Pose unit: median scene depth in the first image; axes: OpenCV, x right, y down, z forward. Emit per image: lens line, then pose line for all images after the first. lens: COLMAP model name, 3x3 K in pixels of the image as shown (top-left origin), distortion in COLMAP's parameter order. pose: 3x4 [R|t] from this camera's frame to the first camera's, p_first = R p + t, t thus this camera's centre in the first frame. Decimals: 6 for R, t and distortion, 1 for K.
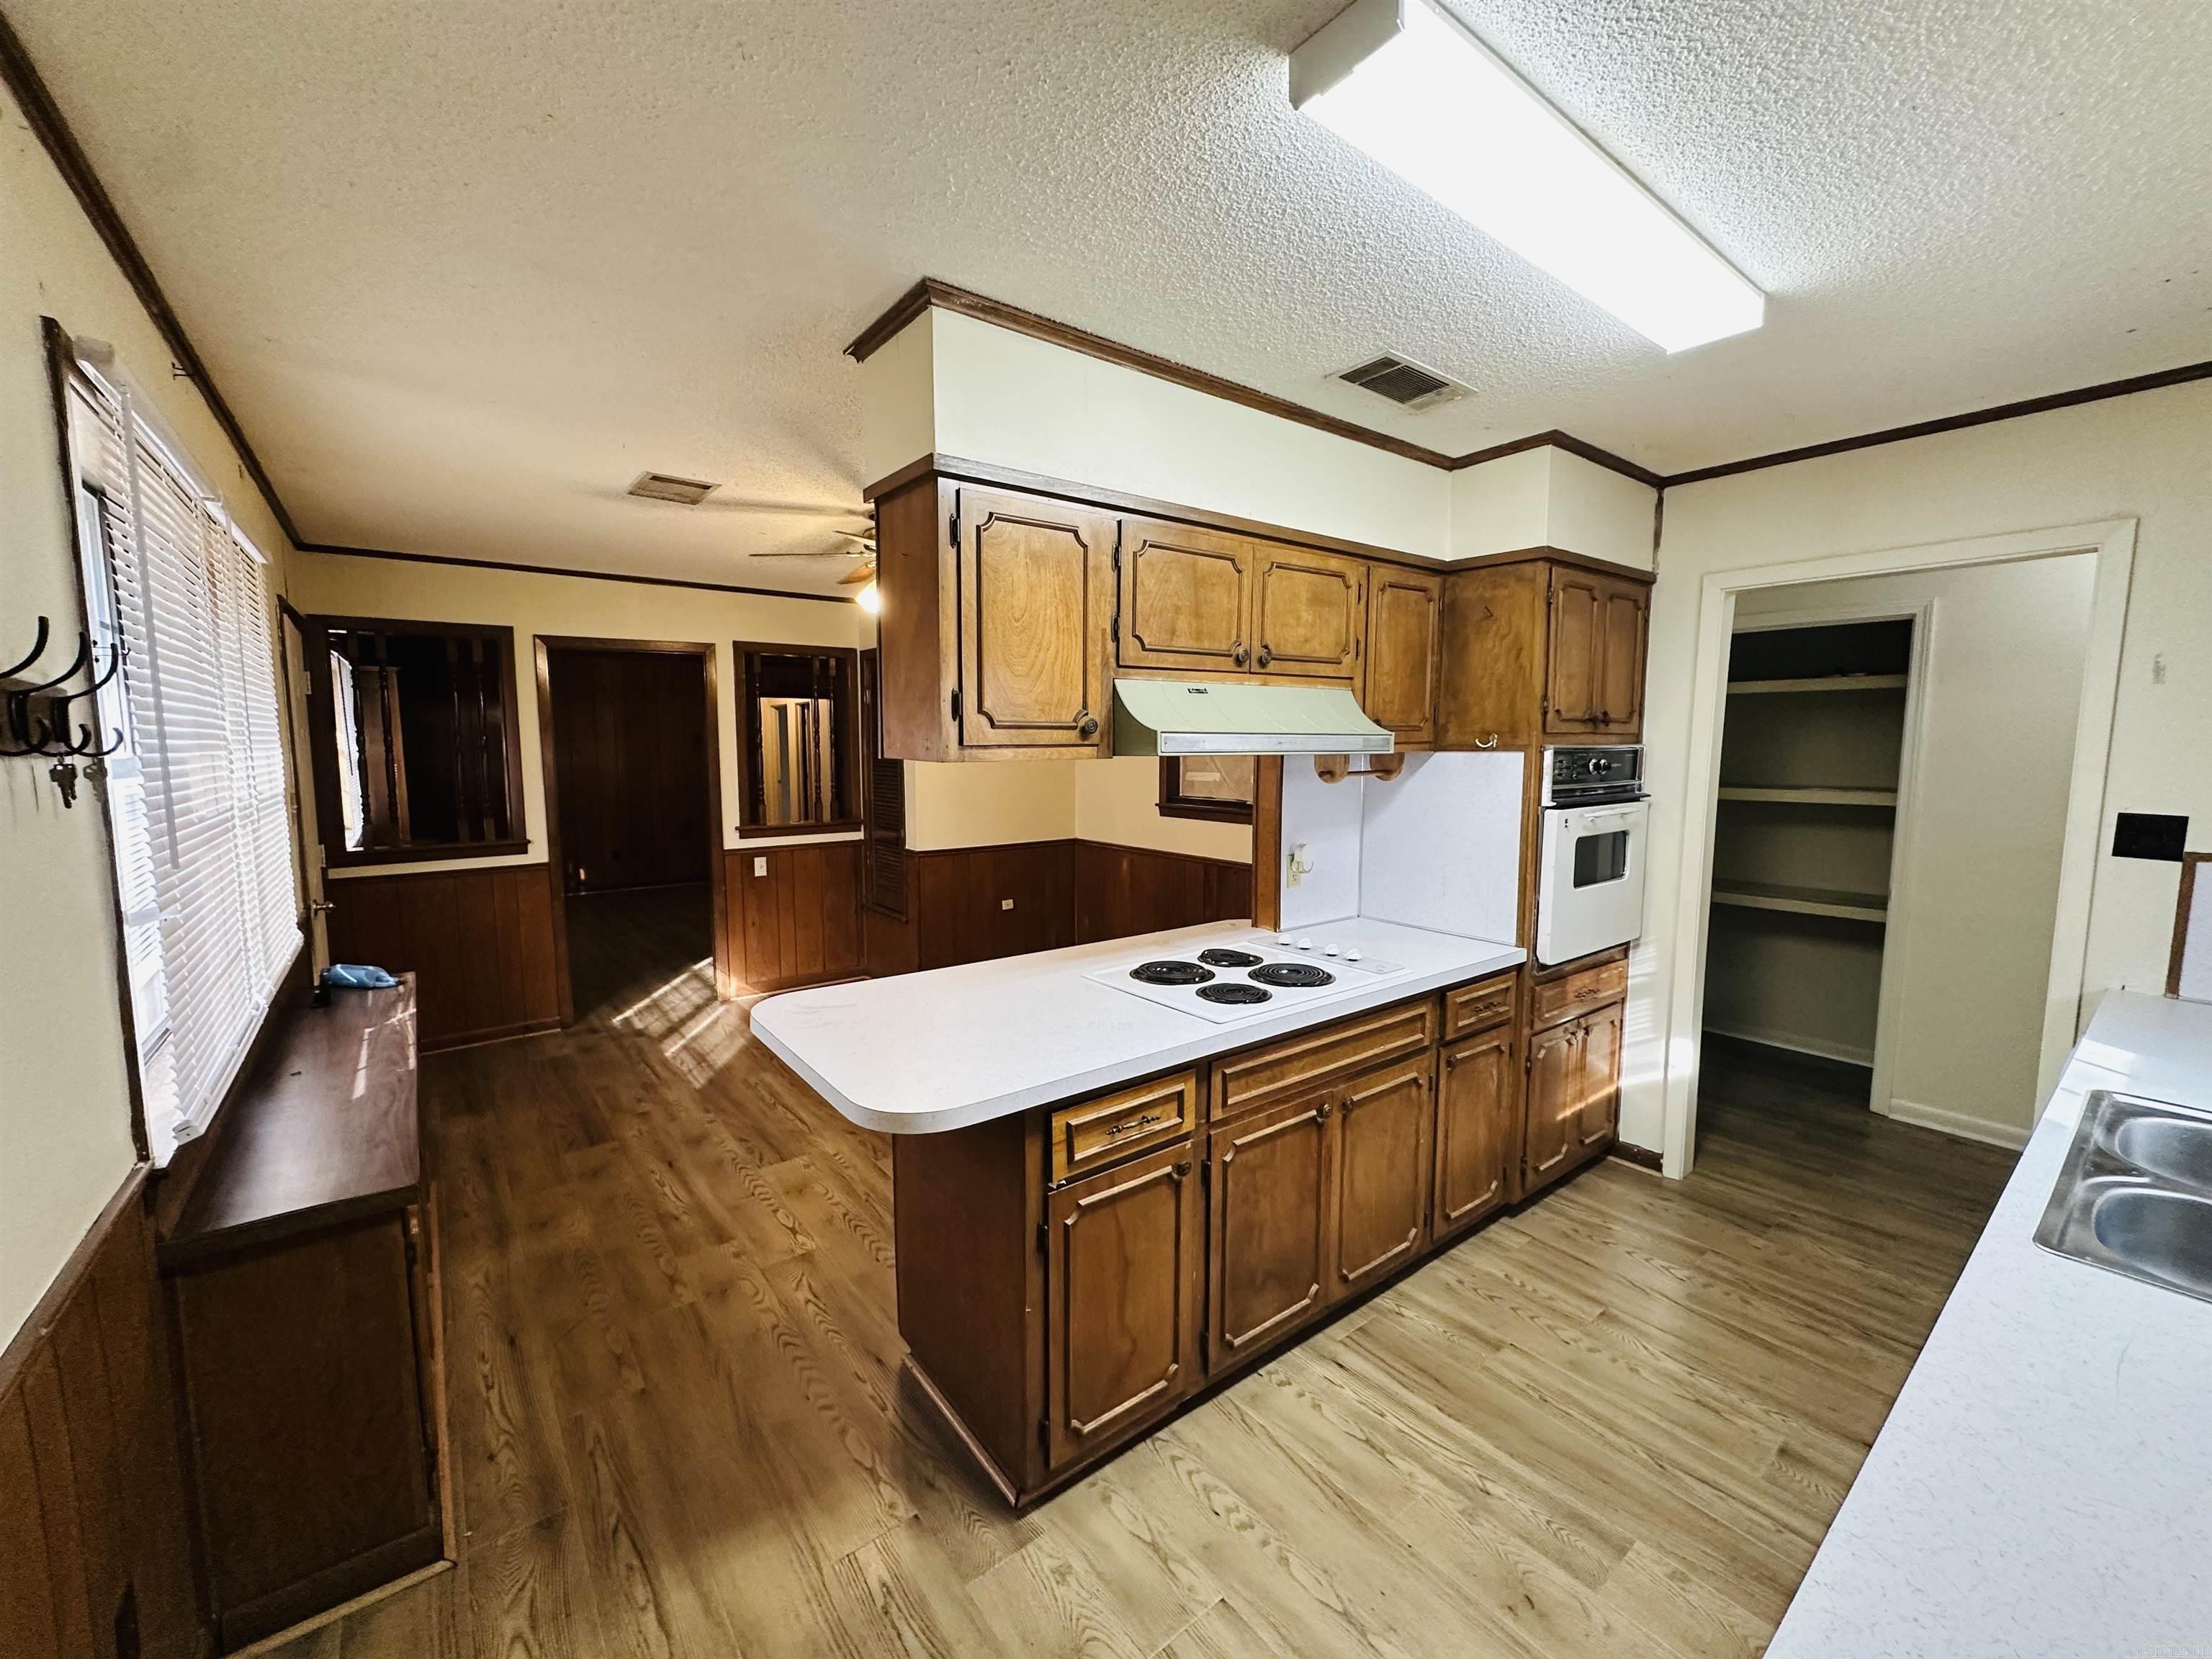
lens RADIAL K [[877.5, 0, 1101.7], [0, 877.5, 830.9], [0, 0, 1]] dist [-0.001384, 0.000090]
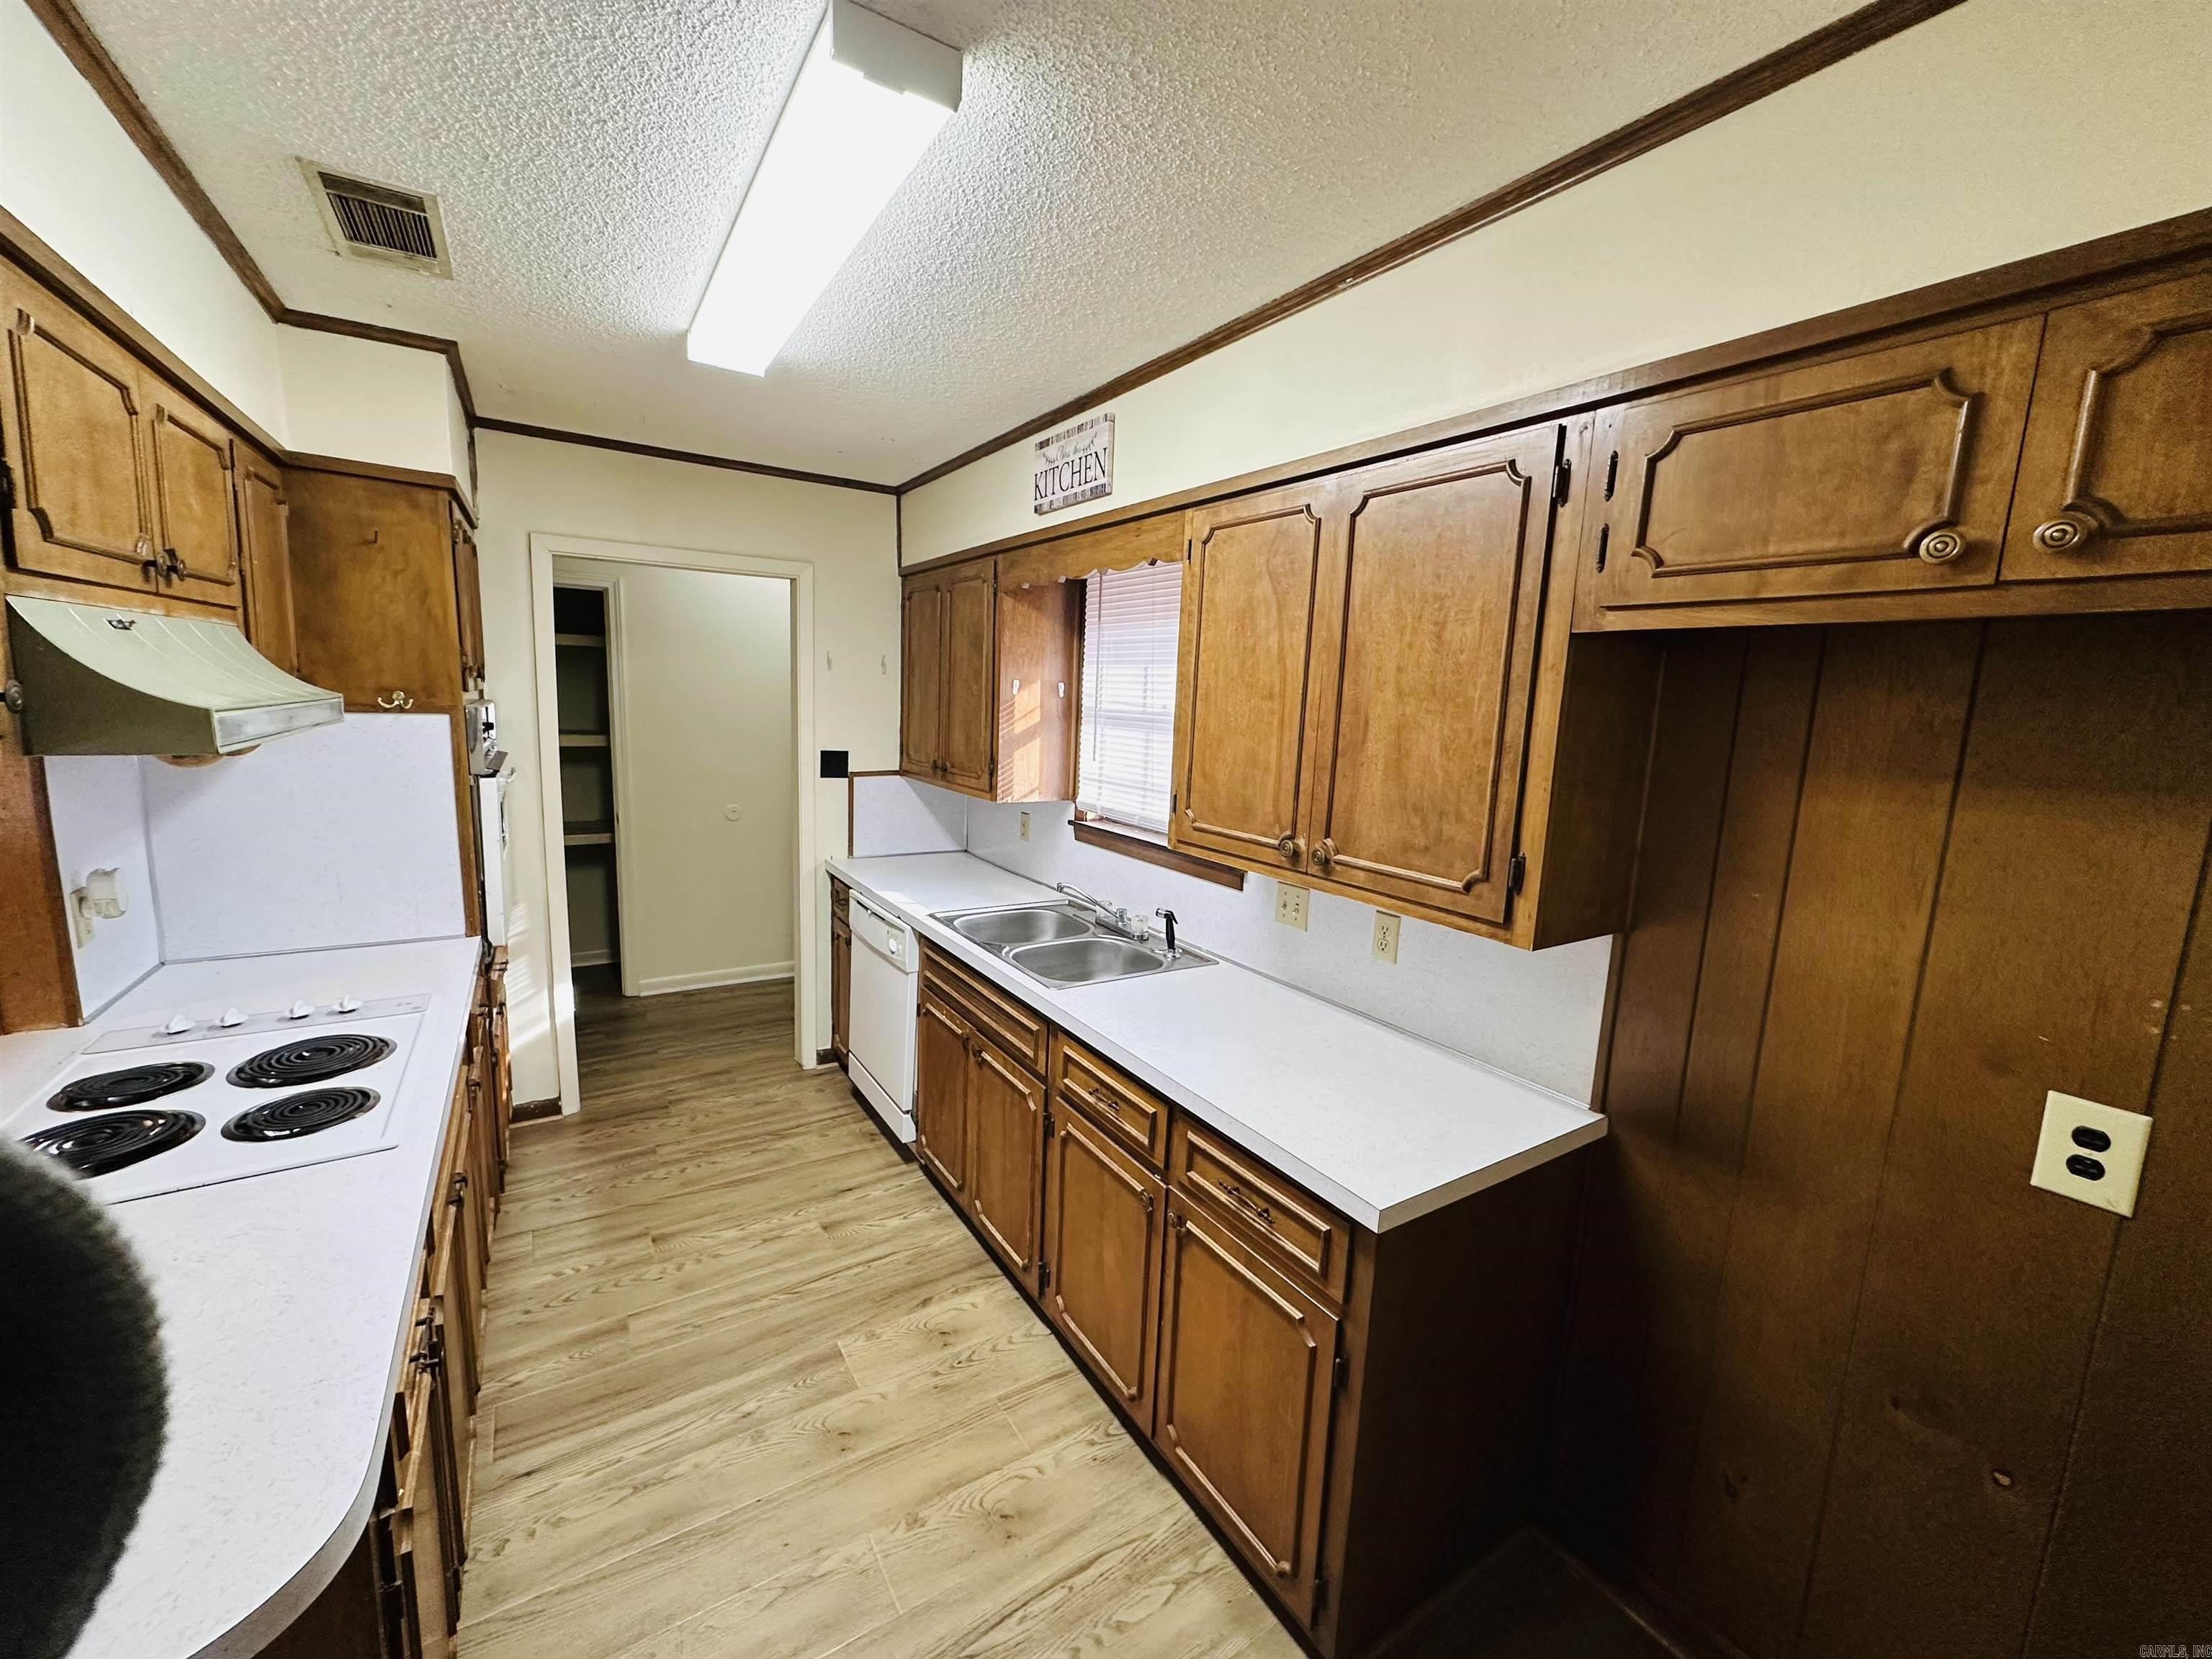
lens RADIAL K [[877.5, 0, 1101.7], [0, 877.5, 830.9], [0, 0, 1]] dist [-0.001384, 0.000090]
pose [[0.085415, -0.147561, 0.985358, -0.381338], [0.061183, 0.987883, 0.142635, -0.069811], [-0.994465, 0.048104, 0.093408, 0.332733]]
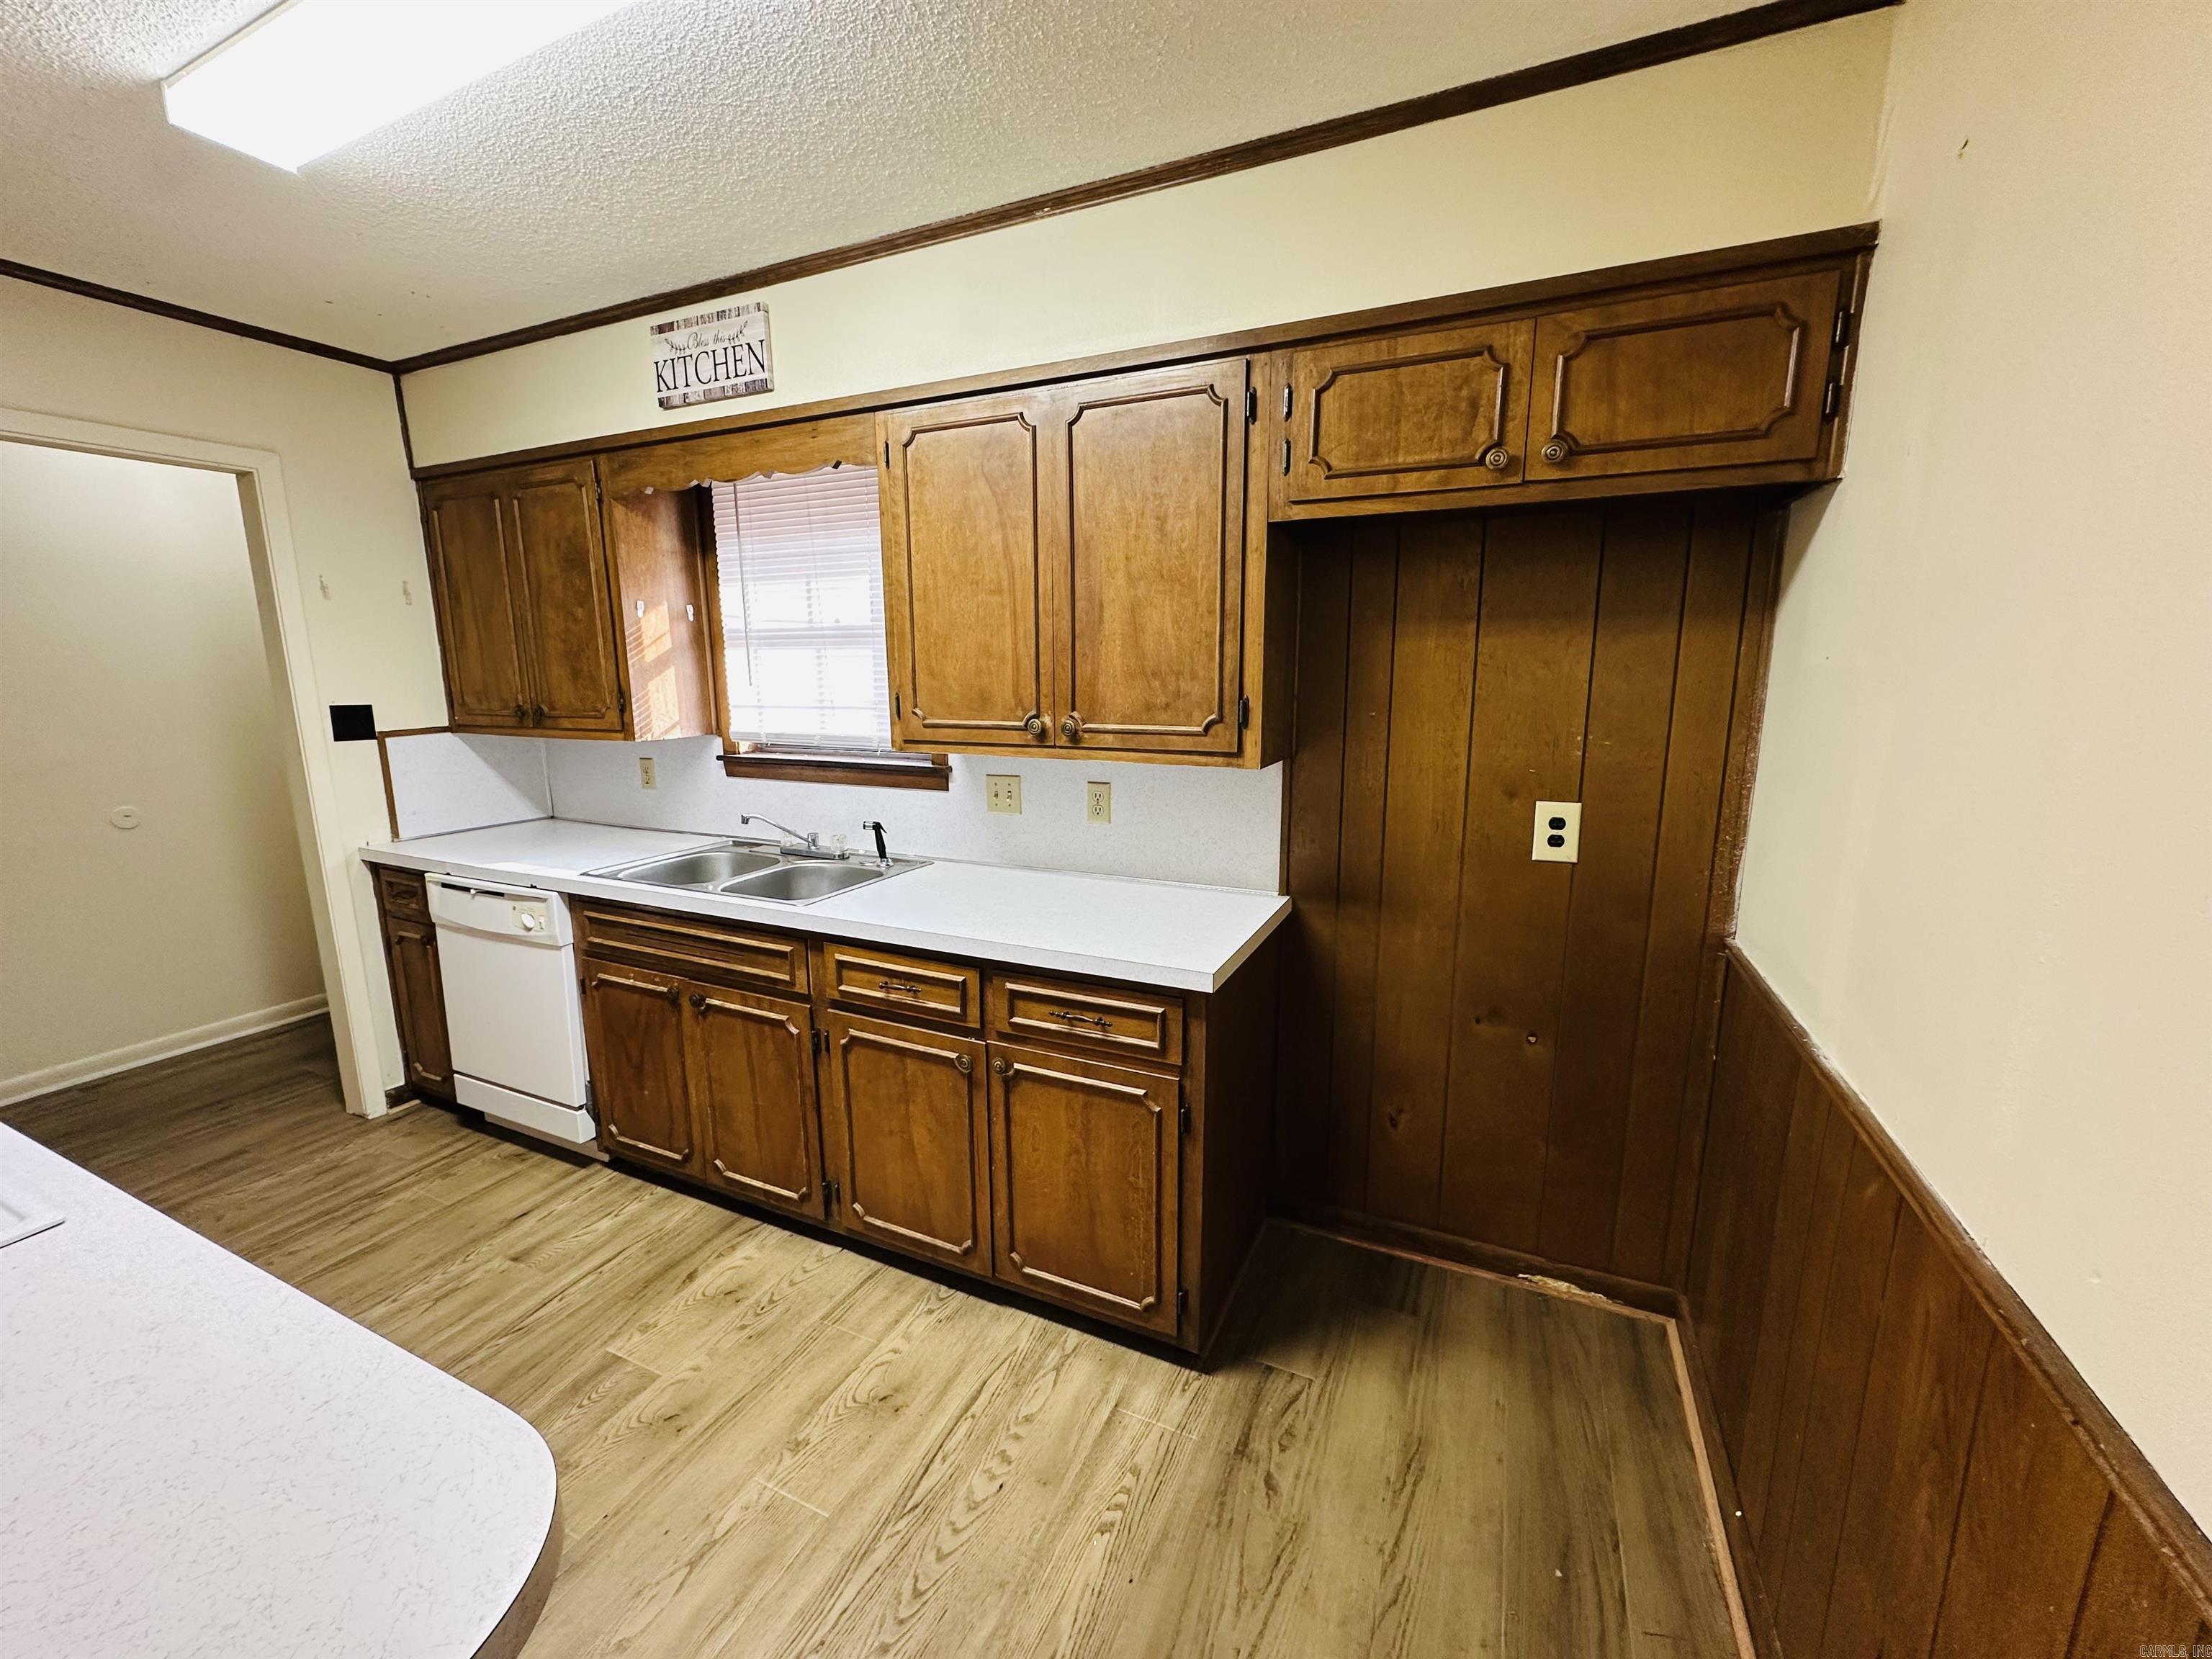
lens RADIAL K [[877.5, 0, 1101.7], [0, 877.5, 830.9], [0, 0, 1]] dist [-0.001384, 0.000090]
pose [[-0.458795, -0.160440, 0.873937, -0.413768], [0.096873, 0.968668, 0.228687, -0.025428], [-0.883246, 0.189581, -0.428878, 0.581636]]
